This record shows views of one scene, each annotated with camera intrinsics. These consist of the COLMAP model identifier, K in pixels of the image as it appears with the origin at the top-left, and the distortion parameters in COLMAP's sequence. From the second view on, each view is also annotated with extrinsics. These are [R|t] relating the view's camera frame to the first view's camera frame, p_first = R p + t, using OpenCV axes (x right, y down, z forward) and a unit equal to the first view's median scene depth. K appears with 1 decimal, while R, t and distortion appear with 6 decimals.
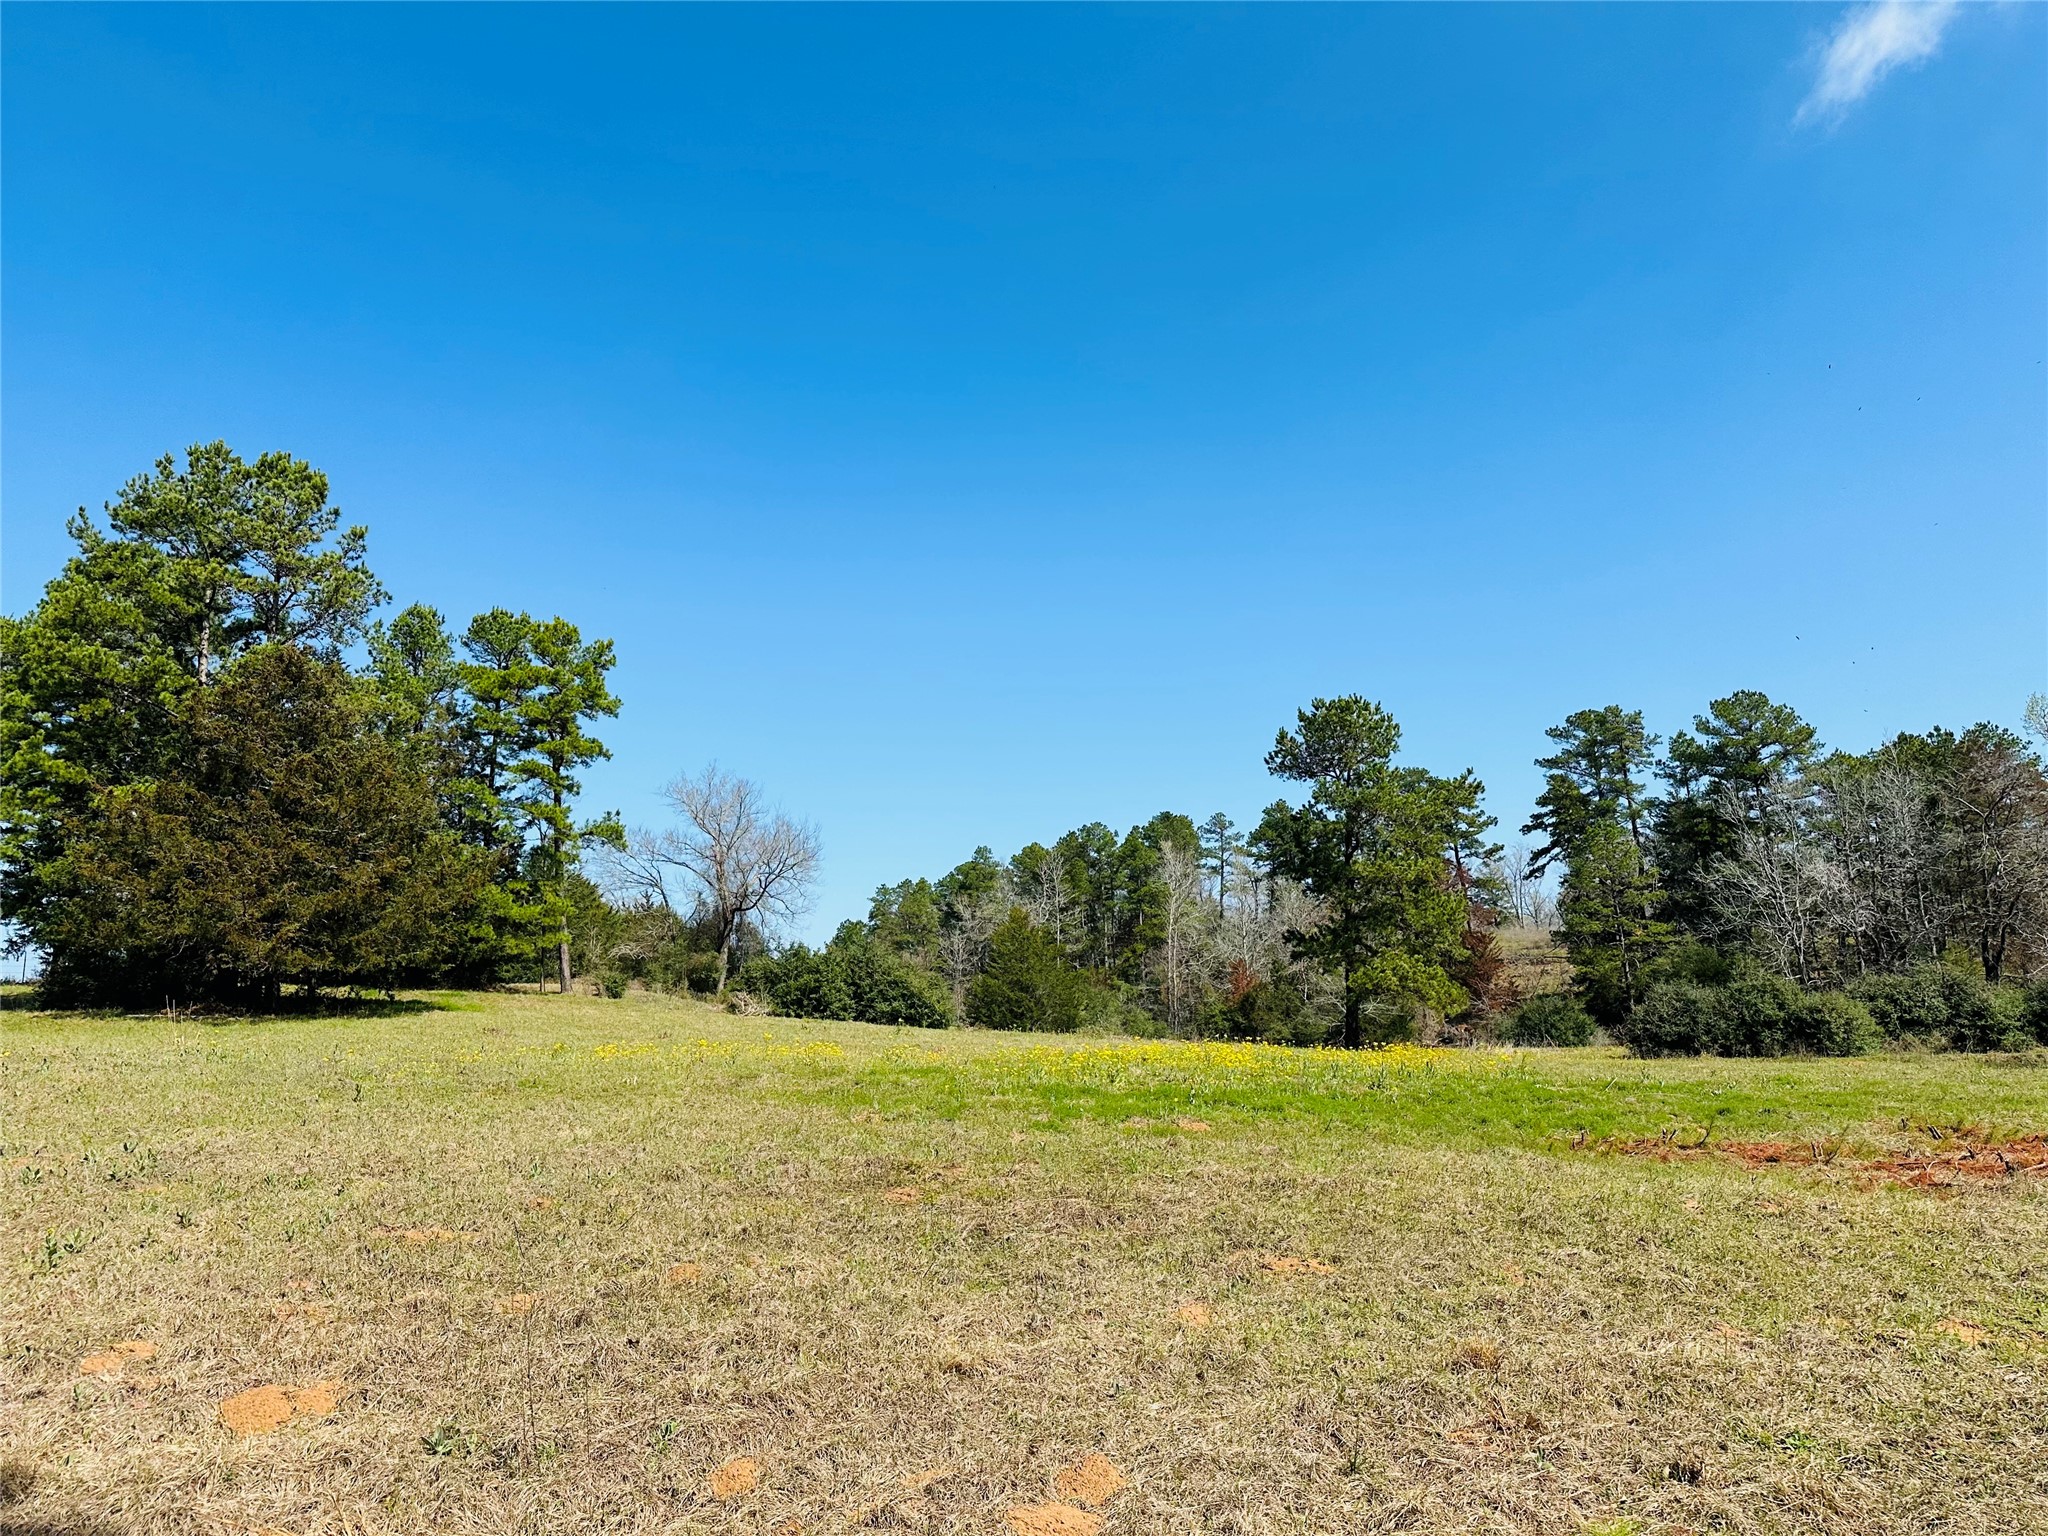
lens RADIAL K [[1437.5, 0, 1015.4], [0, 1437.5, 747.4], [0, 0, 1]] dist [0.037900, -0.044886]
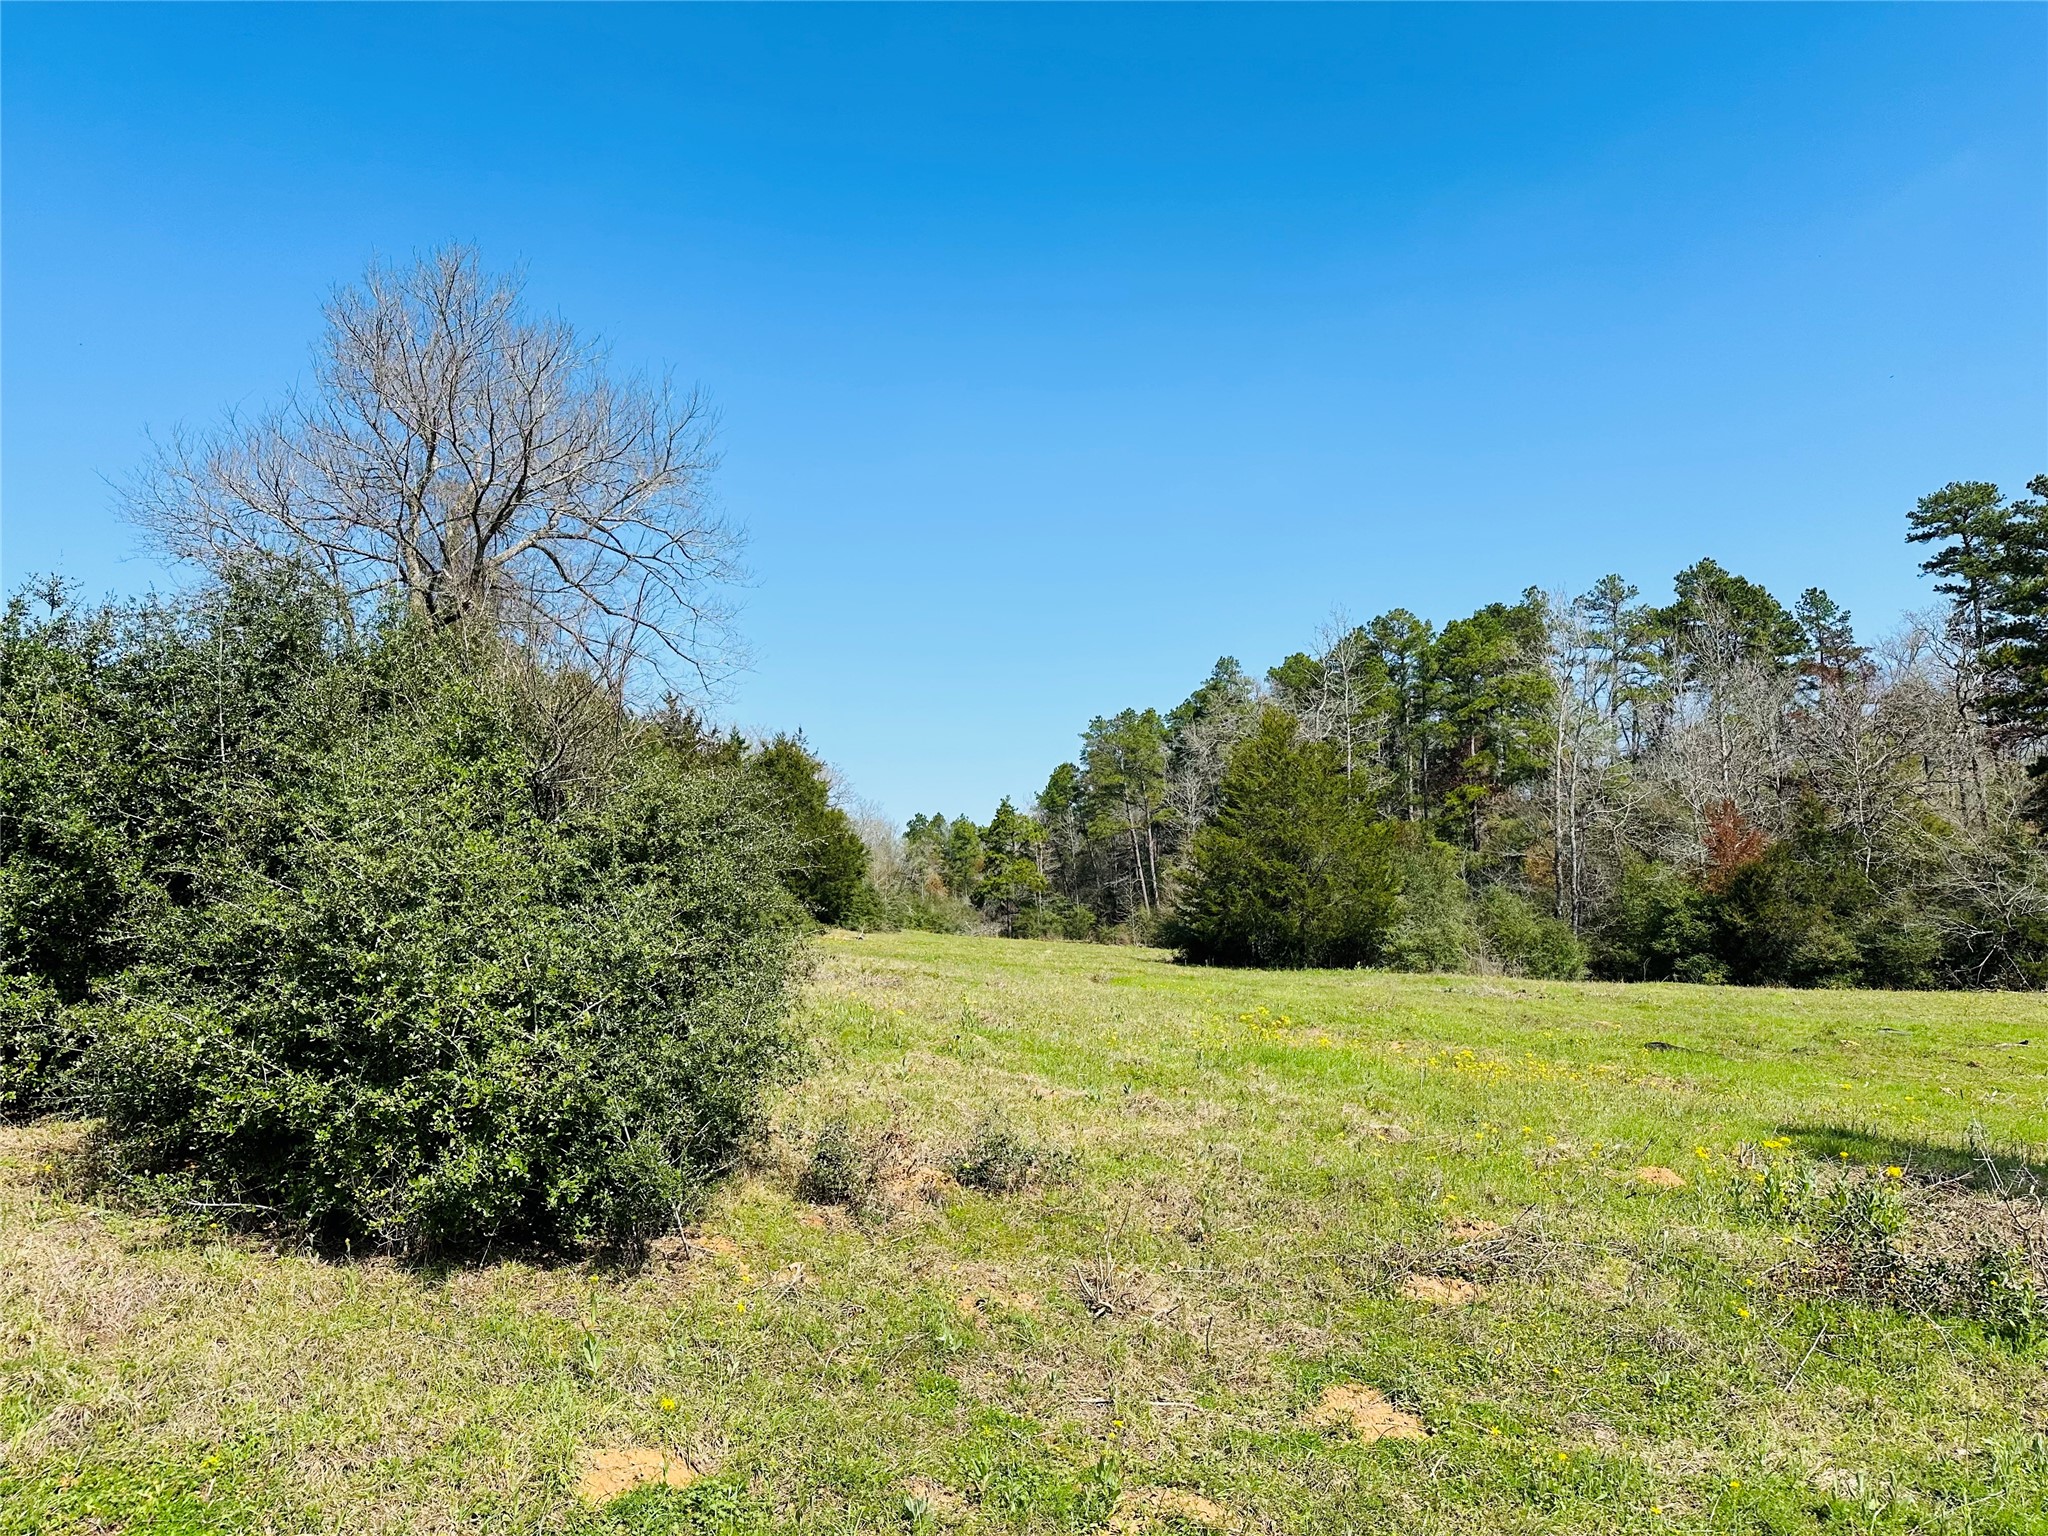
lens RADIAL K [[1437.5, 0, 1002.1], [0, 1437.5, 784.5], [0, 0, 1]] dist [0.037900, -0.044886]
pose [[0.982373, 0.000260, -0.186933, 0.000984], [0.022127, 0.992807, 0.117664, 0.050963], [0.185619, -0.119726, 0.975301, 0.305941]]
